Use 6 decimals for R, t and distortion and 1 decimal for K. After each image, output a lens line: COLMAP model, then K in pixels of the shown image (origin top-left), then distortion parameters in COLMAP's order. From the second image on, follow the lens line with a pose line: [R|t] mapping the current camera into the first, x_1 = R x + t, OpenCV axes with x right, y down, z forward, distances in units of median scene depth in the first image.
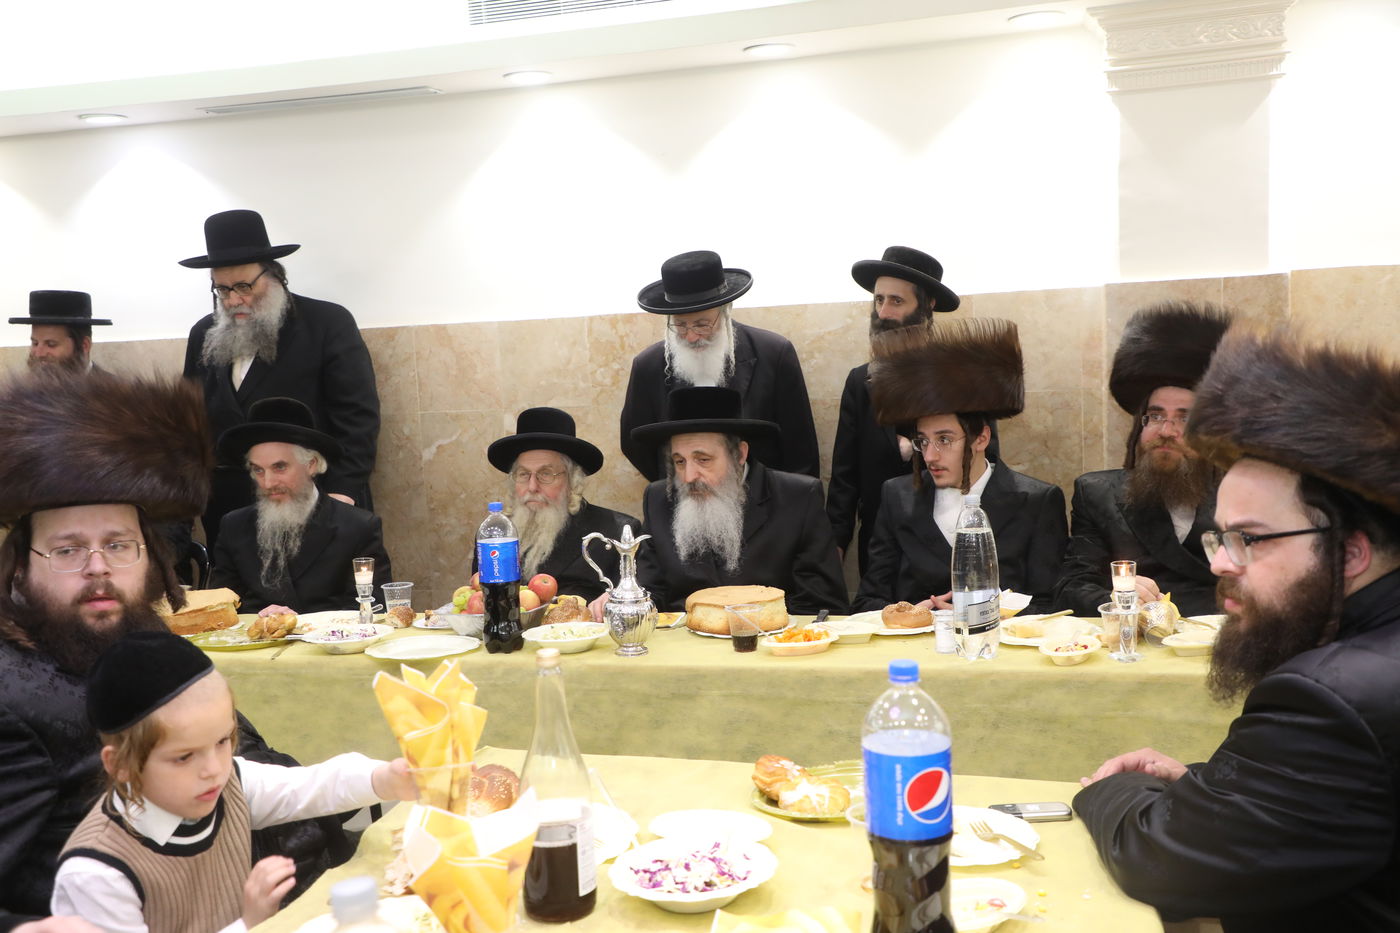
lens RADIAL K [[1487.5, 0, 685.5], [0, 1487.5, 467.2], [0, 0, 1]] dist [0.119415, 0.000000]
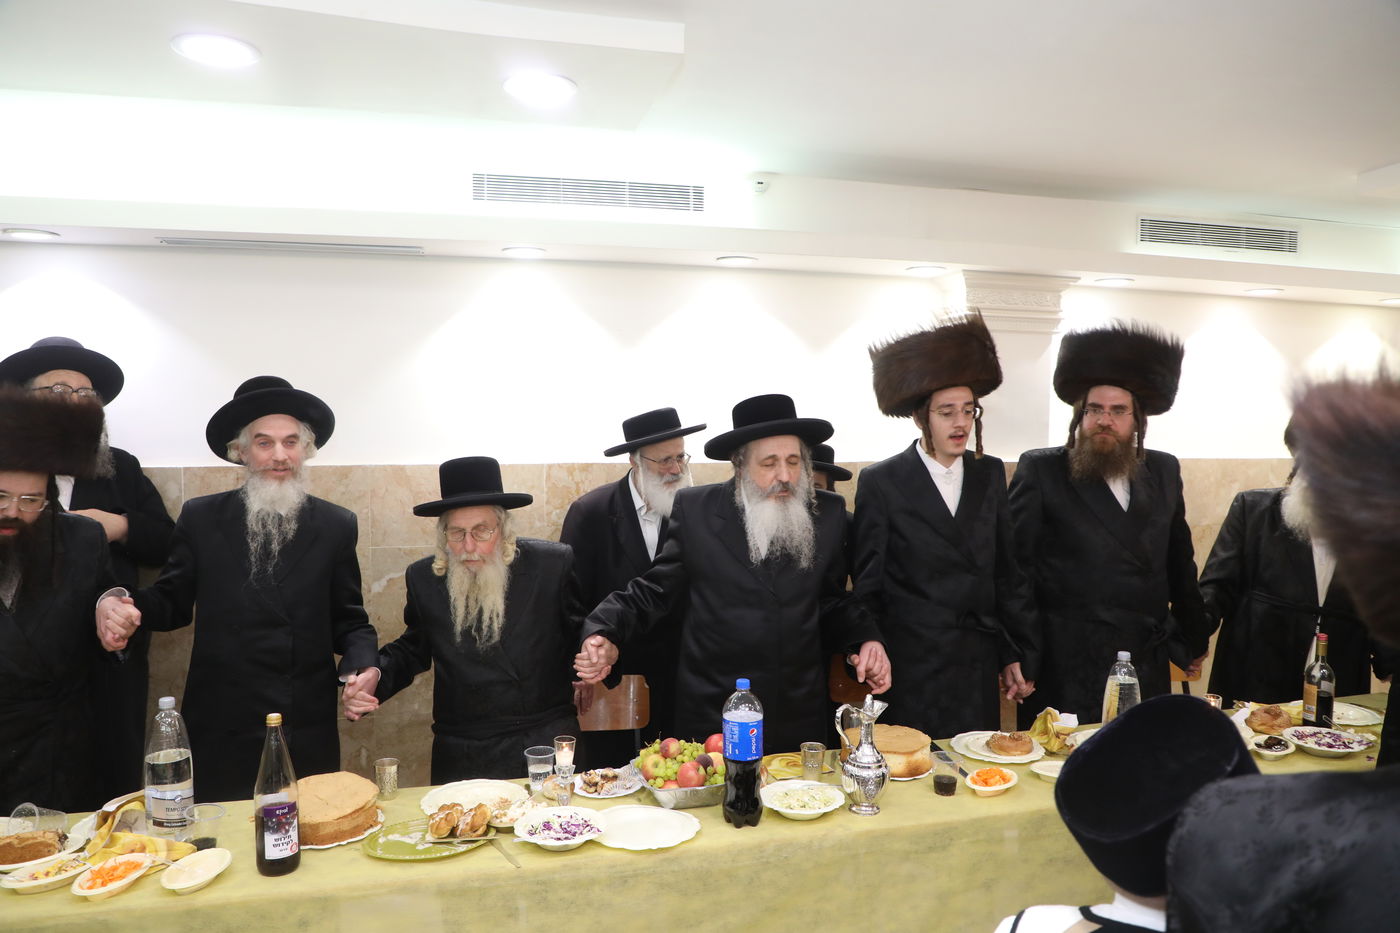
lens RADIAL K [[1004.5, 0, 707.1], [0, 1004.5, 448.2], [0, 0, 1]] dist [-0.038988, 0.026224]
pose [[0.845709, 0.035955, 0.532432, -0.435760], [-0.001620, 0.997896, -0.064814, -0.075812], [-0.533643, 0.053951, 0.843988, 0.349109]]
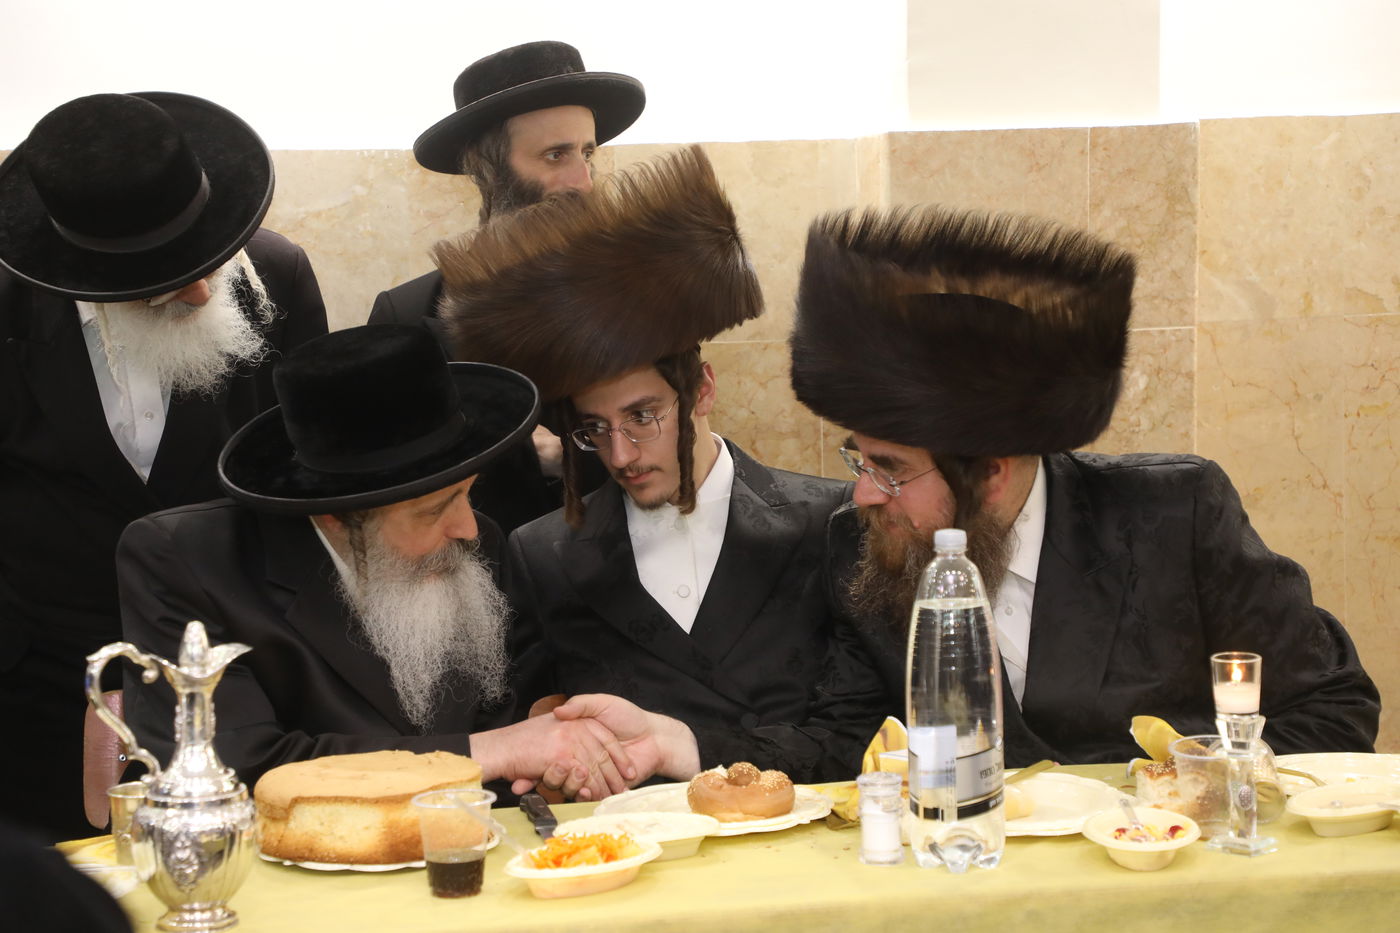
lens RADIAL K [[2812.3, 0, 692.6], [0, 2812.3, 474.8], [0, 0, 1]] dist [0.381490, 0.000000]
pose [[0.898293, -0.013228, 0.439198, -0.217960], [0.022648, 0.999612, -0.016215, 0.010519], [-0.438813, 0.024513, 0.898244, 0.163388]]
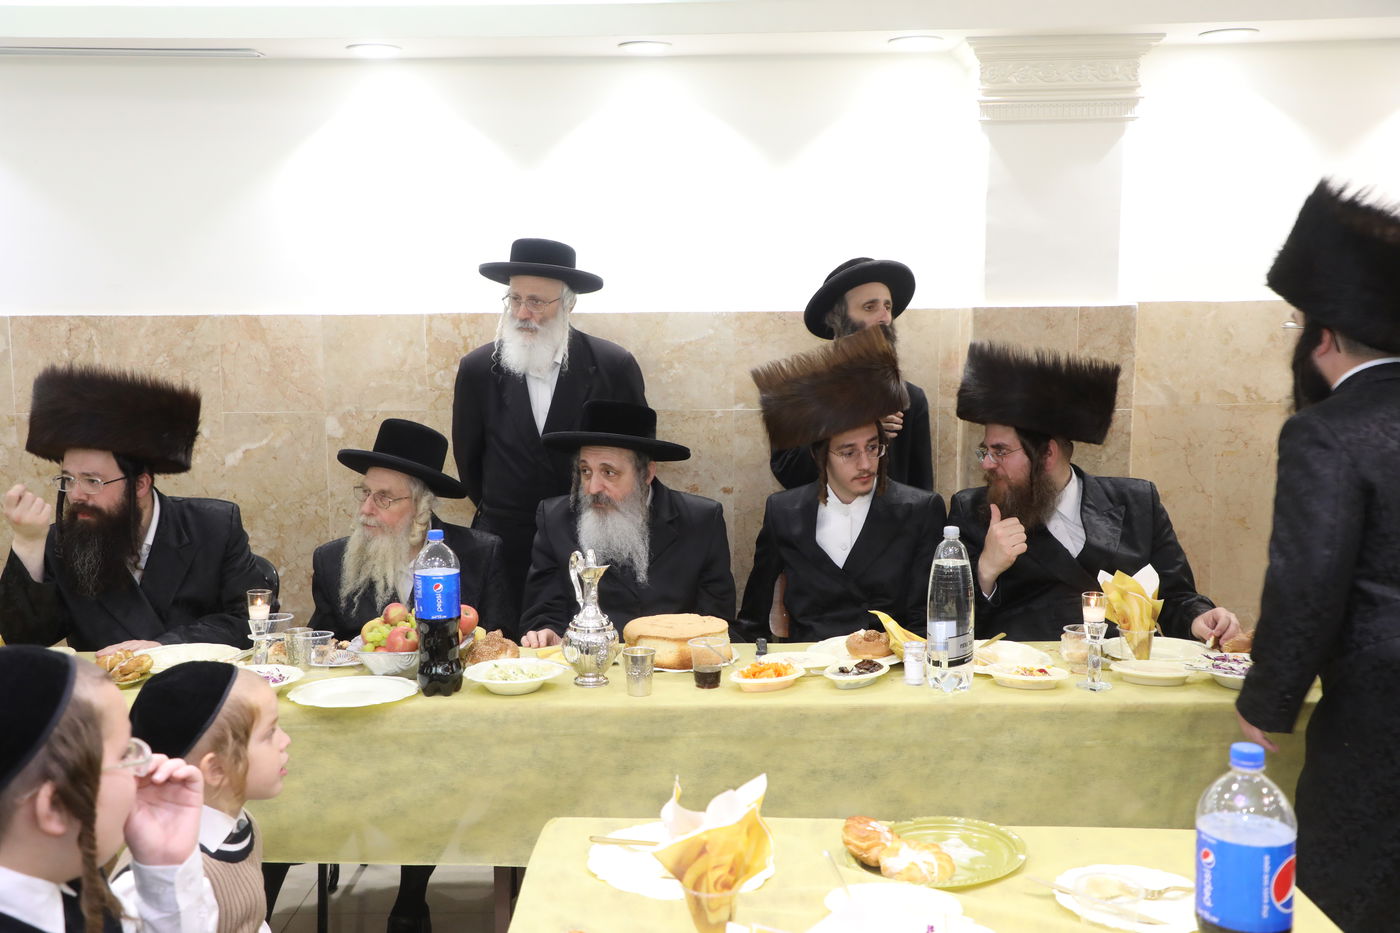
lens RADIAL K [[1487.5, 0, 697.8], [0, 1487.5, 466.6], [0, 0, 1]] dist [0.119415, 0.000000]
pose [[0.962526, 0.010577, 0.270983, -0.183274], [-0.014080, 0.999841, 0.010986, -0.022684], [-0.270823, -0.014390, 0.962522, 0.069157]]
